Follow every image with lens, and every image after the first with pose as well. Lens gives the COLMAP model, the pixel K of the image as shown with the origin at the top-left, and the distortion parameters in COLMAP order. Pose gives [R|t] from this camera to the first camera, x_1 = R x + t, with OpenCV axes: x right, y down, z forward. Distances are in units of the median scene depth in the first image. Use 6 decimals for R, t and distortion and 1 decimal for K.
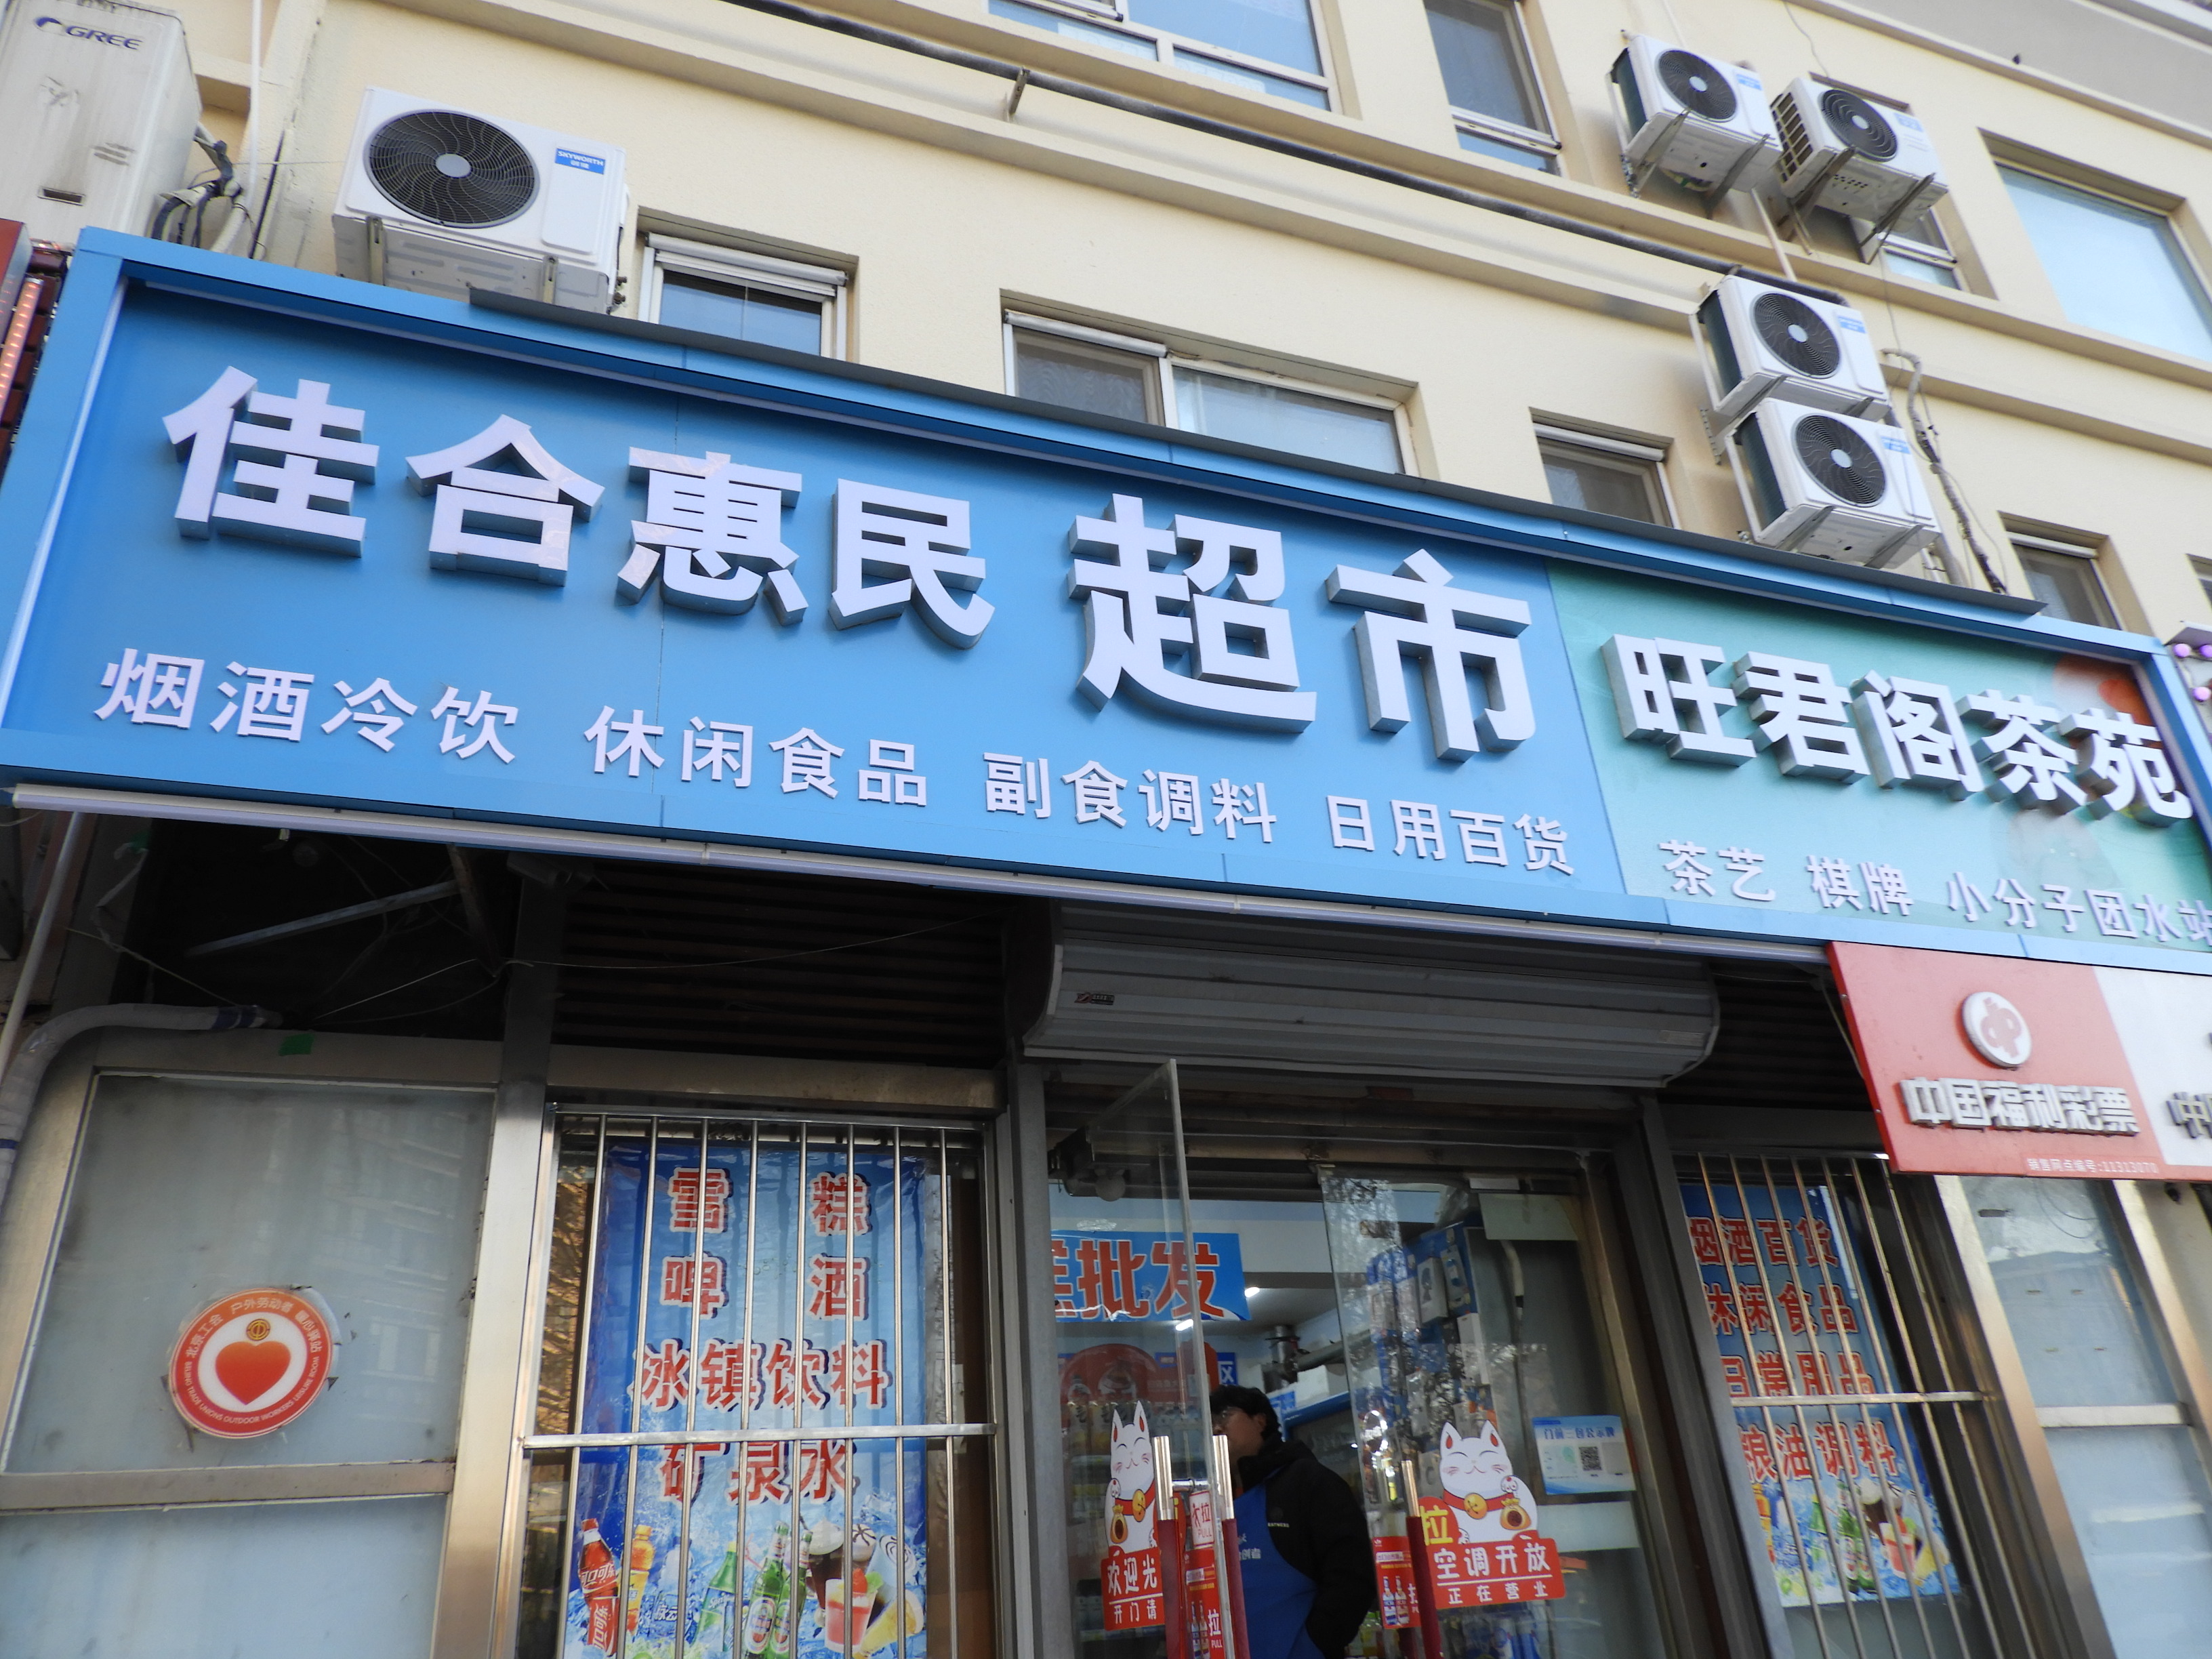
lens RADIAL K [[1561.6, 0, 1106.0], [0, 1561.6, 829.5], [0, 0, 1]] dist [0.006271, -0.002712]
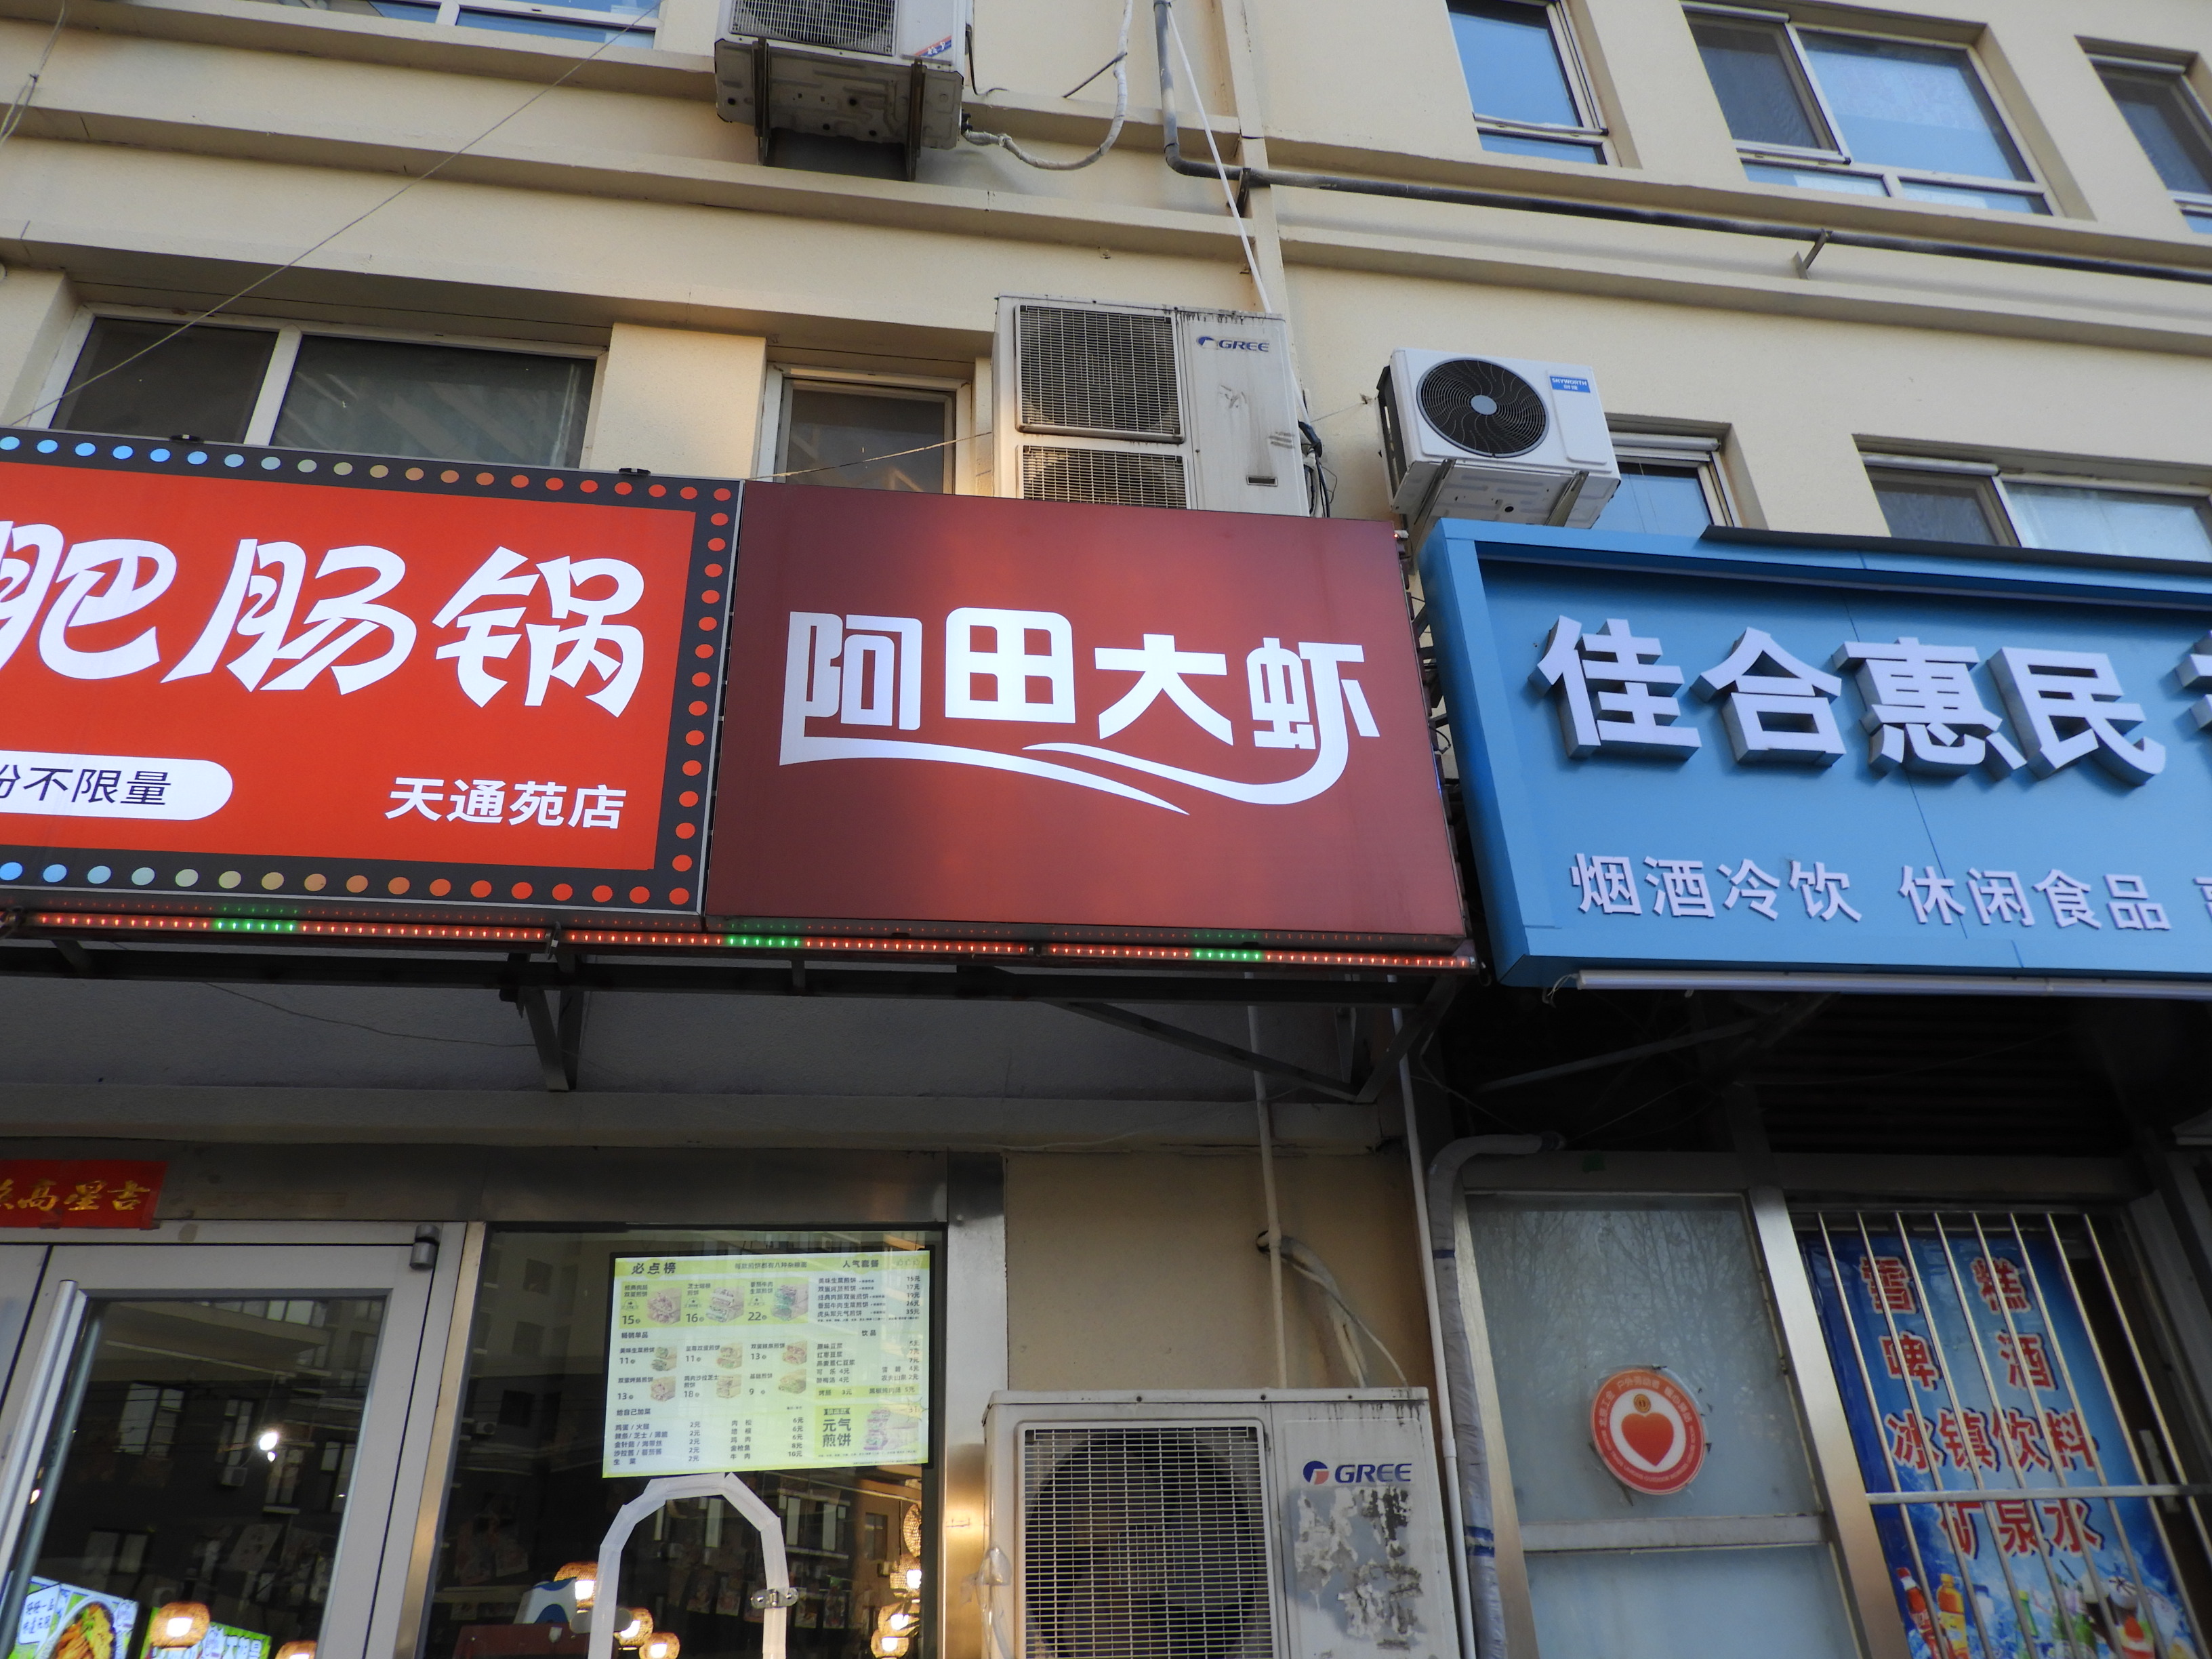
lens RADIAL K [[1561.6, 0, 1106.0], [0, 1561.6, 829.5], [0, 0, 1]] dist [0.006271, -0.002712]
pose [[0.981262, -0.078376, -0.176019, -0.670929], [0.070493, 0.996228, -0.050608, -0.084731], [0.179321, 0.037252, 0.983085, -0.261891]]
